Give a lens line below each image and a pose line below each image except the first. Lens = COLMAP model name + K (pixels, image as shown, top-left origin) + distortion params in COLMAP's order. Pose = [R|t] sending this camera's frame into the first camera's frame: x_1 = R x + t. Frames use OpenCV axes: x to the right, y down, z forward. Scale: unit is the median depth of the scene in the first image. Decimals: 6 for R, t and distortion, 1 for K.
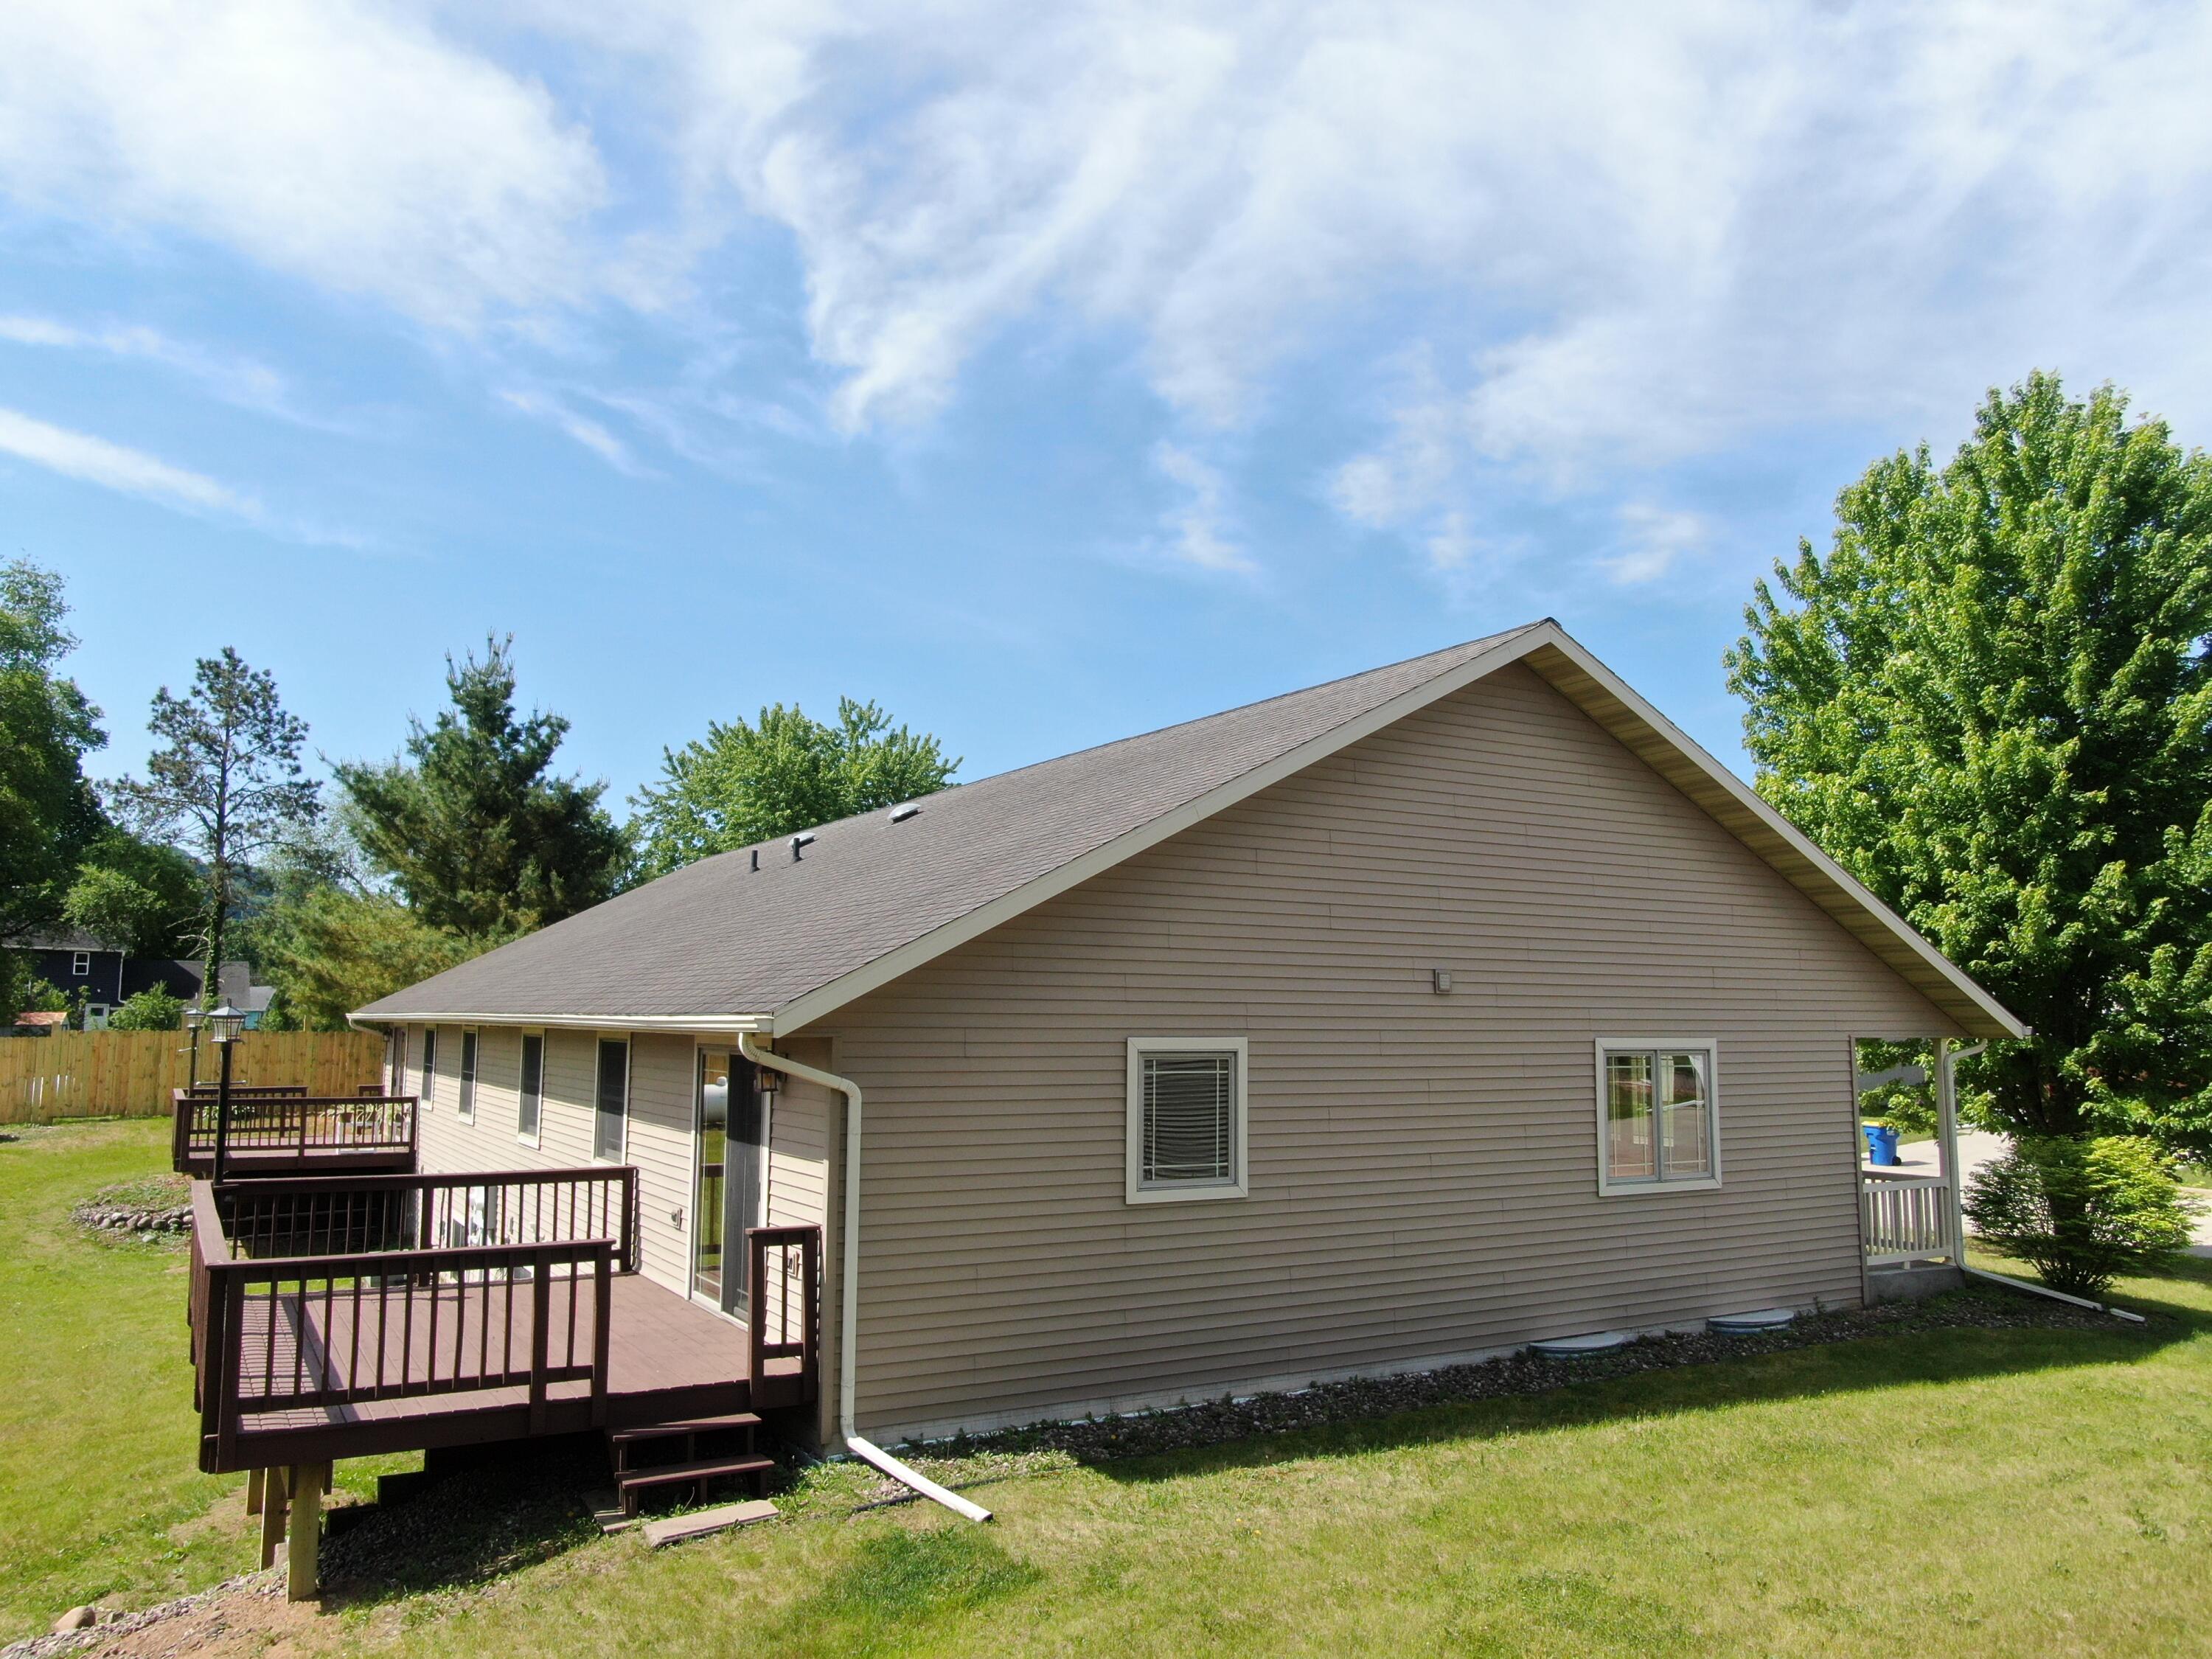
lens RADIAL K [[1617.3, 0, 1106.0], [0, 1617.3, 829.5], [0, 0, 1]] dist [-0.003344, -0.002553]
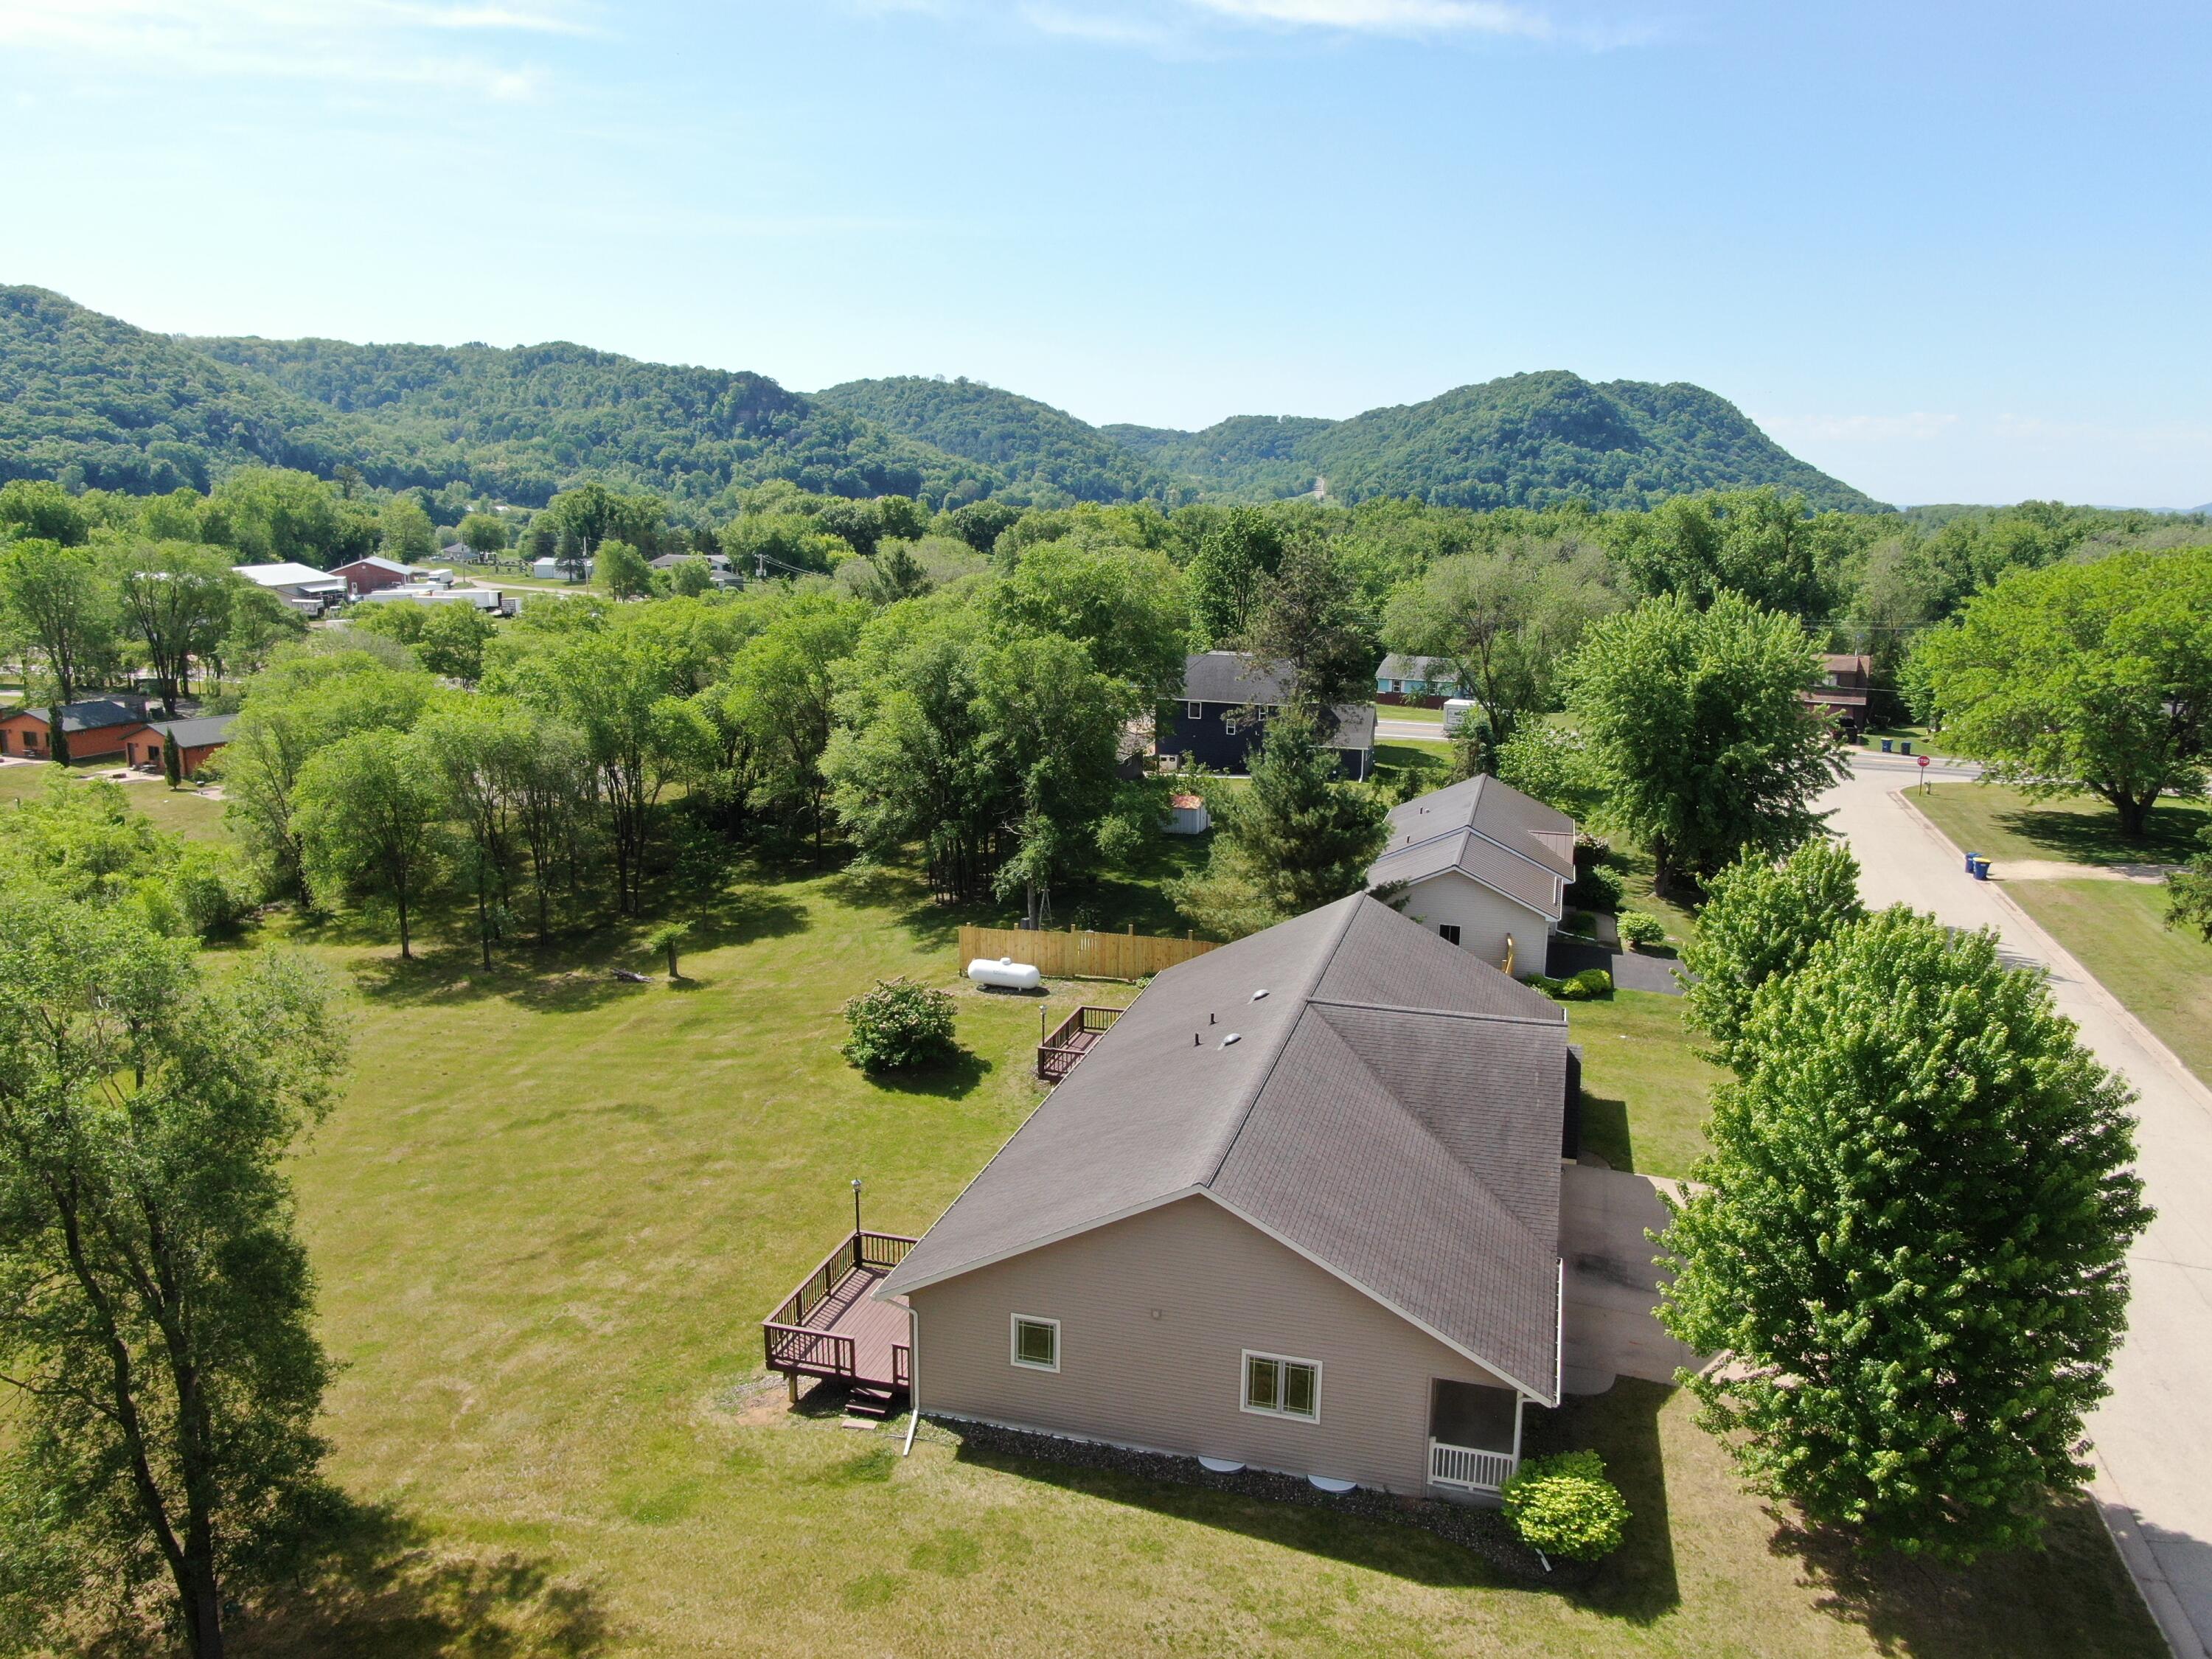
lens RADIAL K [[1617.3, 0, 1106.0], [0, 1617.3, 829.5], [0, 0, 1]] dist [-0.003344, -0.002553]
pose [[0.686780, 0.150908, -0.711027, 2.320773], [0.078964, 0.956931, 0.279370, -1.681687], [0.722563, -0.248011, 0.645285, -0.572251]]
